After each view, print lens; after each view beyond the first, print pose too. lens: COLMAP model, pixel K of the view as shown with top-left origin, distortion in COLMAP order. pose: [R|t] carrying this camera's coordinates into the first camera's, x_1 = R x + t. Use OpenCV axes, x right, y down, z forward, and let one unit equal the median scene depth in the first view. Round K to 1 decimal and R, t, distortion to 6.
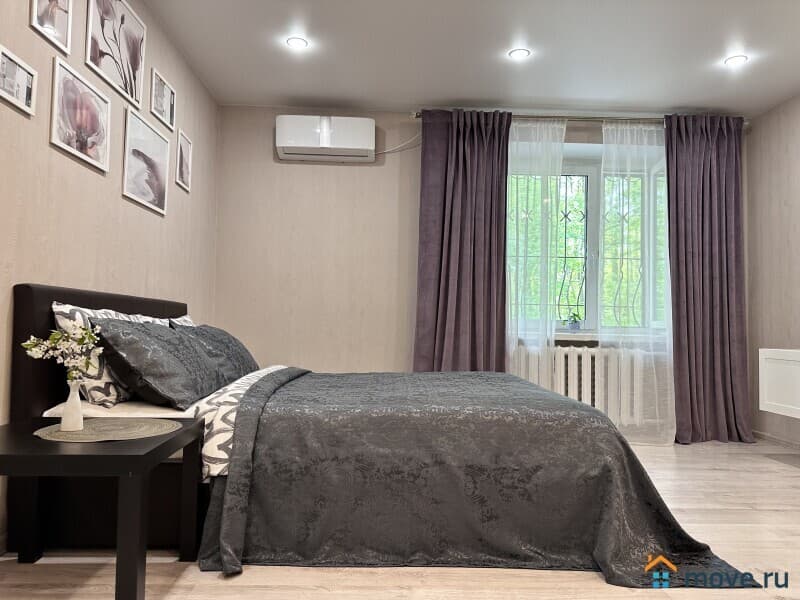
lens RADIAL K [[577.4, 0, 395.9], [0, 577.4, 299.8], [0, 0, 1]] dist [0.036054, -0.052188]
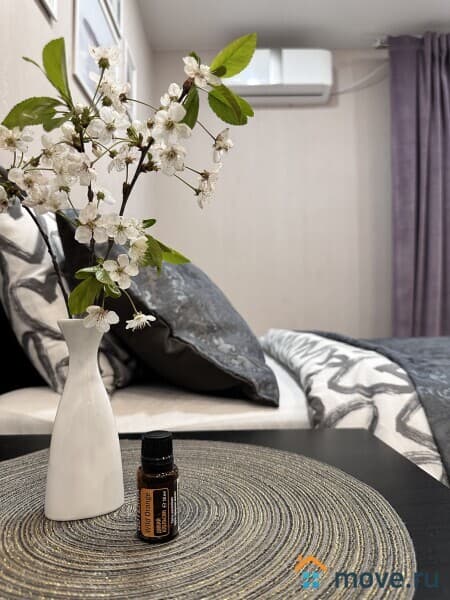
lens RADIAL K [[436.8, 0, 225.0], [0, 436.8, 300.0], [0, 0, 1]] dist [0.065705, -0.120497]
pose [[0.999406, -0.027831, -0.020337, -0.246124], [0.028064, 0.999543, 0.011270, 0.066257], [0.020014, -0.011834, 0.999730, 0.417512]]
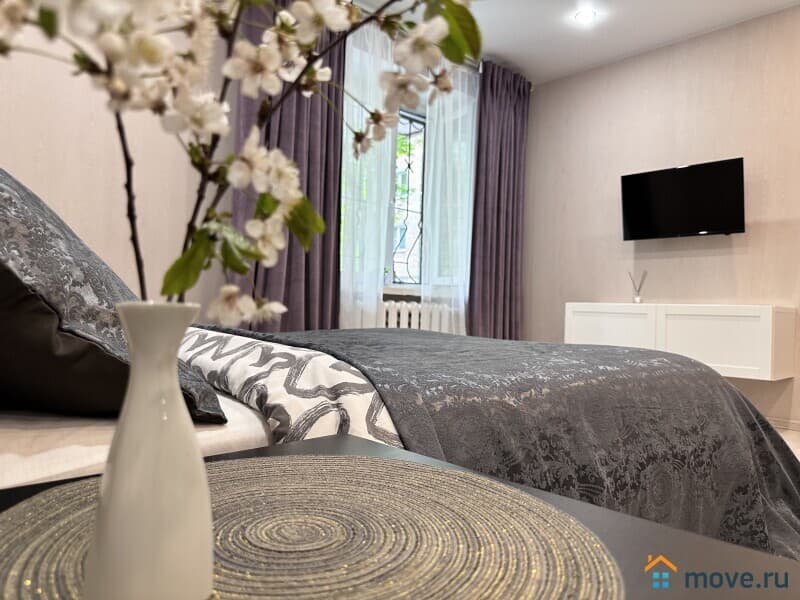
lens RADIAL K [[577.4, 0, 395.9], [0, 577.4, 299.8], [0, 0, 1]] dist [0.036054, -0.052188]
pose [[0.767526, 0.013752, 0.640870, -0.312740], [-0.041665, 0.998726, 0.028467, 0.067430], [-0.639662, -0.048551, 0.767122, 0.428456]]
